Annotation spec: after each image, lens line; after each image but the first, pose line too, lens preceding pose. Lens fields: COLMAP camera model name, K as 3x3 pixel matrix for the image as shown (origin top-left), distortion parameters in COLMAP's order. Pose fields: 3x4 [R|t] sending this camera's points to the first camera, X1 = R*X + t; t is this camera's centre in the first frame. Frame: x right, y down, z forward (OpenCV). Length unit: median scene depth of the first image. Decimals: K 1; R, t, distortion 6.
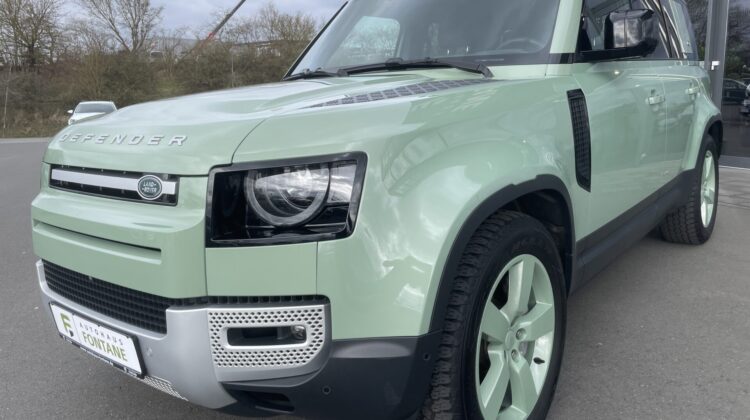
lens RADIAL K [[577.0, 0, 378.1], [0, 577.0, 202.6], [0, 0, 1]] dist [0.062777, -0.085668]
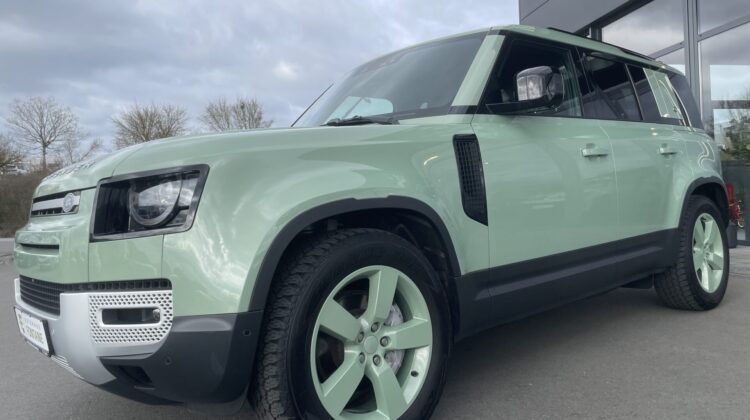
lens RADIAL K [[577.0, 0, 378.1], [0, 577.0, 203.6], [0, 0, 1]] dist [0.062777, -0.085668]
pose [[0.984567, -0.014058, -0.174444, 0.431063], [-0.016357, 0.985013, -0.171704, 0.158907], [0.174243, 0.171908, 0.969581, -0.111317]]
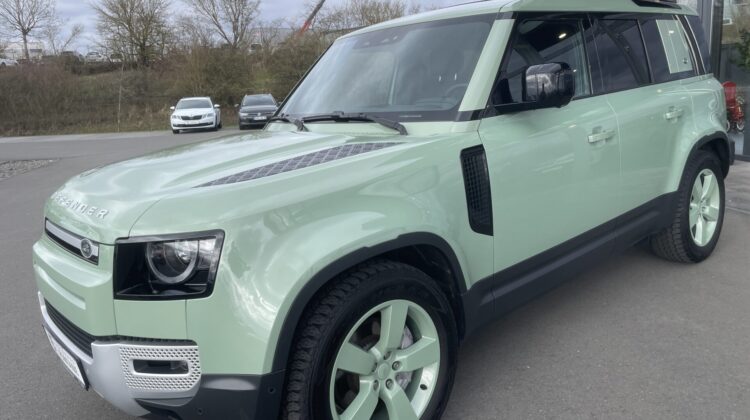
lens RADIAL K [[577.0, 0, 376.5], [0, 577.0, 203.9], [0, 0, 1]] dist [0.062777, -0.085668]
pose [[0.985307, 0.003709, -0.170754, 0.408866], [0.002260, 0.999394, 0.034748, -0.145227], [0.170779, -0.034623, 0.984701, -0.157913]]
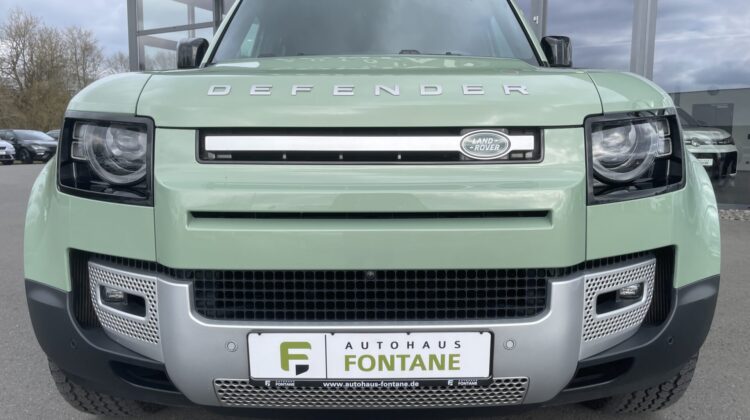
lens RADIAL K [[577.0, 0, 376.1], [0, 577.0, 209.3], [0, 0, 1]] dist [0.062777, -0.085668]
pose [[0.774725, -0.039092, 0.631089, -0.879421], [0.083211, 0.995710, -0.040473, 0.072711], [-0.626799, 0.083869, 0.774654, 0.401657]]
